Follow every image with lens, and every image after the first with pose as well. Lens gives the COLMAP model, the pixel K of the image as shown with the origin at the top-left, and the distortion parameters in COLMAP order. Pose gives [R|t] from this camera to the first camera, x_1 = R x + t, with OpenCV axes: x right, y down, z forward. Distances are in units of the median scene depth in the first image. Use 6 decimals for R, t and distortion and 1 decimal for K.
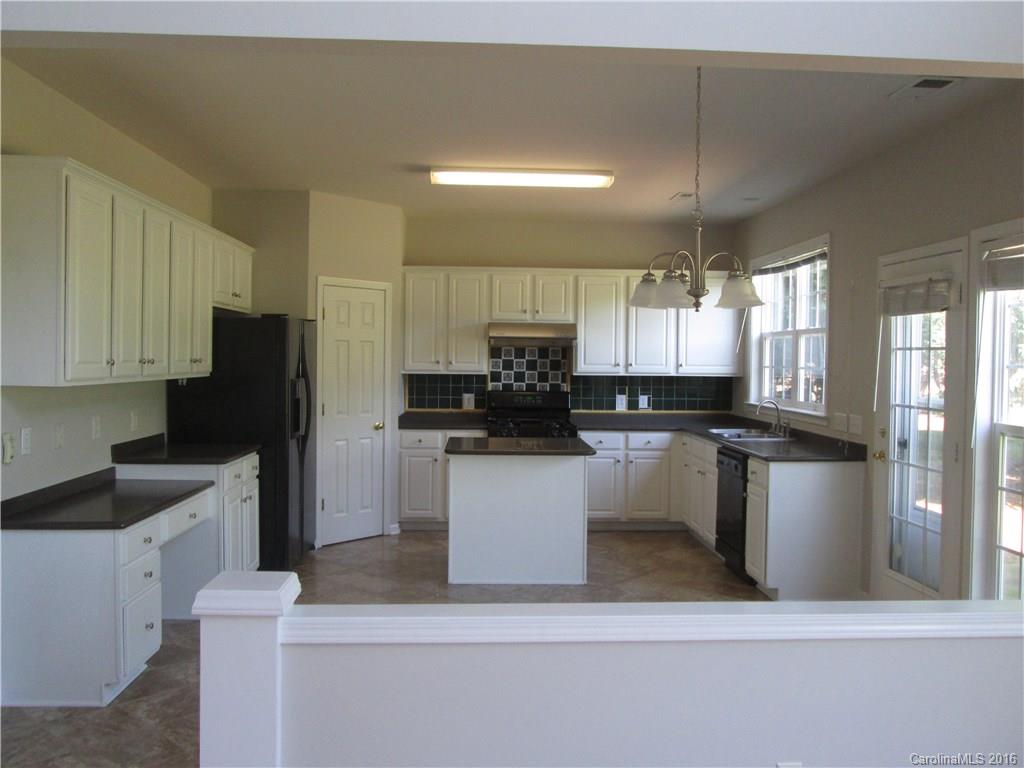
lens RADIAL K [[839.2, 0, 514.9], [0, 839.2, 384.5], [0, 0, 1]] dist [-0.048572, 0.001794]
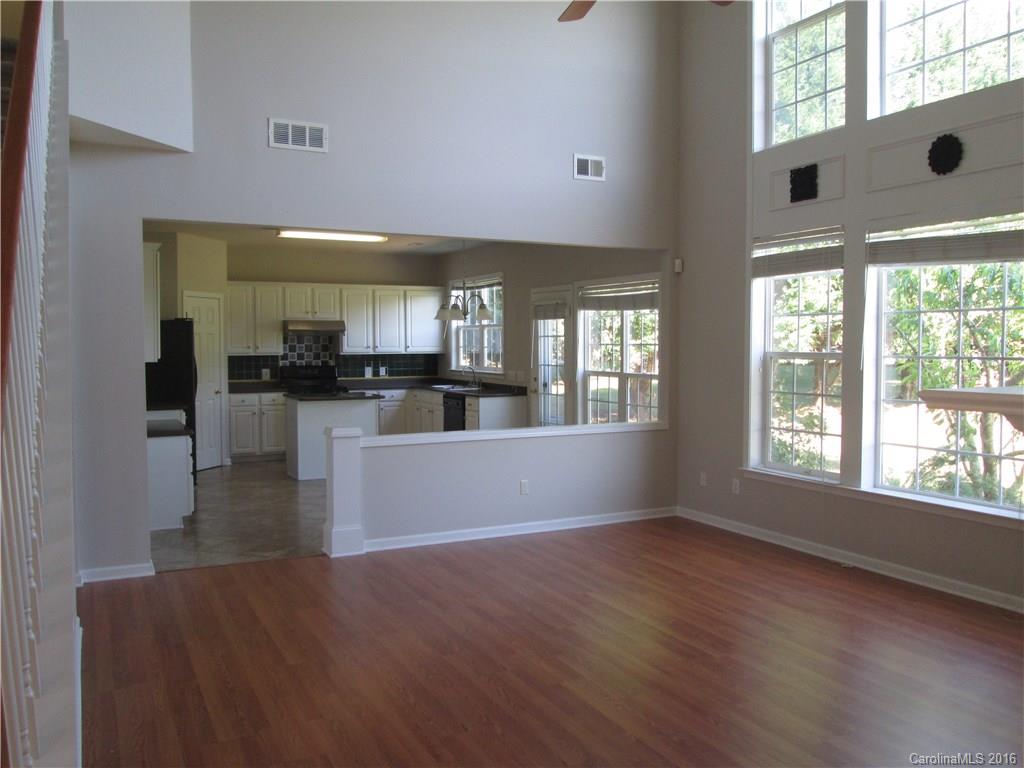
lens RADIAL K [[839.2, 0, 514.9], [0, 839.2, 384.5], [0, 0, 1]] dist [-0.048572, 0.001794]
pose [[0.907124, -0.033208, 0.419550, -0.283026], [0.024710, 0.999365, 0.025674, 0.012152], [-0.420136, -0.012923, 0.907369, -0.508422]]
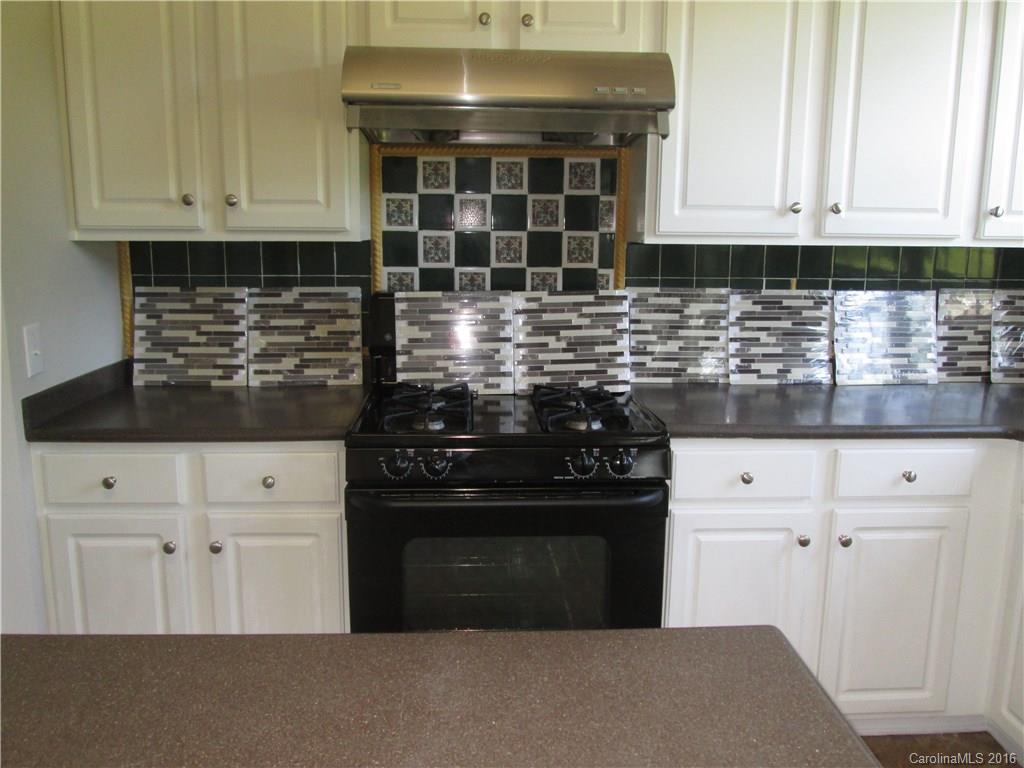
lens RADIAL K [[839.2, 0, 514.9], [0, 839.2, 384.5], [0, 0, 1]] dist [-0.048572, 0.001794]
pose [[0.999983, -0.003671, 0.004620, 0.021270], [0.002913, 0.987988, 0.154502, -0.007627], [-0.005132, -0.154486, 0.987982, 0.701776]]
